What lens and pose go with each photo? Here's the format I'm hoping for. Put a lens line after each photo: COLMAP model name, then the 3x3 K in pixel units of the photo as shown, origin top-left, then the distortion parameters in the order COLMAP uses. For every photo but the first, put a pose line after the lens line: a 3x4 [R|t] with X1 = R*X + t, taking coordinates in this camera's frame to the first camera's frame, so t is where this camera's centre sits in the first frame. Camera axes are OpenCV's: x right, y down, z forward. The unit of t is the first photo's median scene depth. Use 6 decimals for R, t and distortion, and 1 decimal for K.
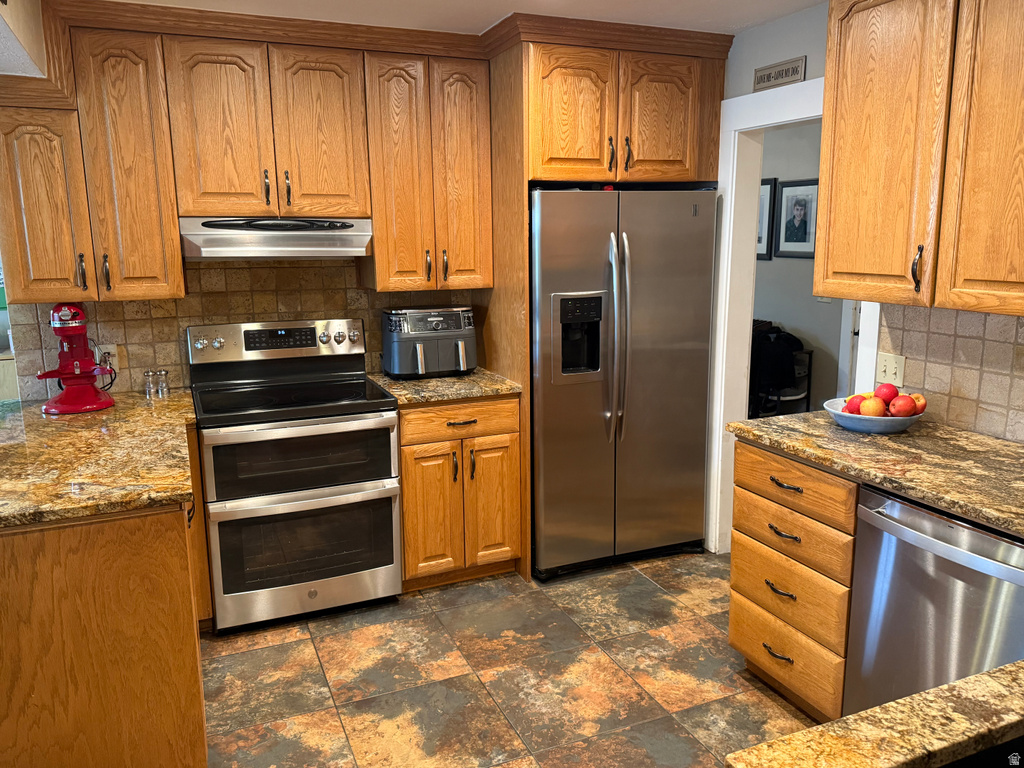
lens RADIAL K [[777.6, 0, 514.7], [0, 777.6, 382.1], [0, 0, 1]] dist [0.069573, -0.093653]
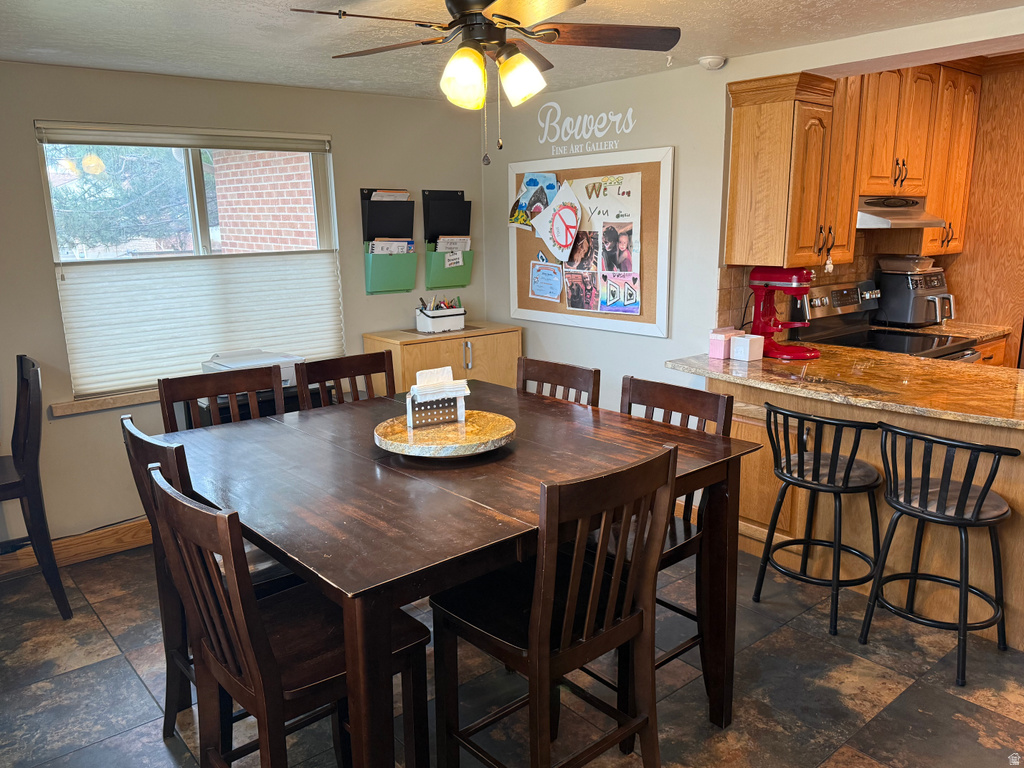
lens RADIAL K [[777.6, 0, 520.1], [0, 777.6, 383.5], [0, 0, 1]] dist [0.069573, -0.093653]
pose [[0.956384, -0.058159, 0.286266, -1.705322], [0.053279, 0.998271, 0.024812, 0.031366], [-0.287214, -0.008478, 0.957829, -0.037027]]
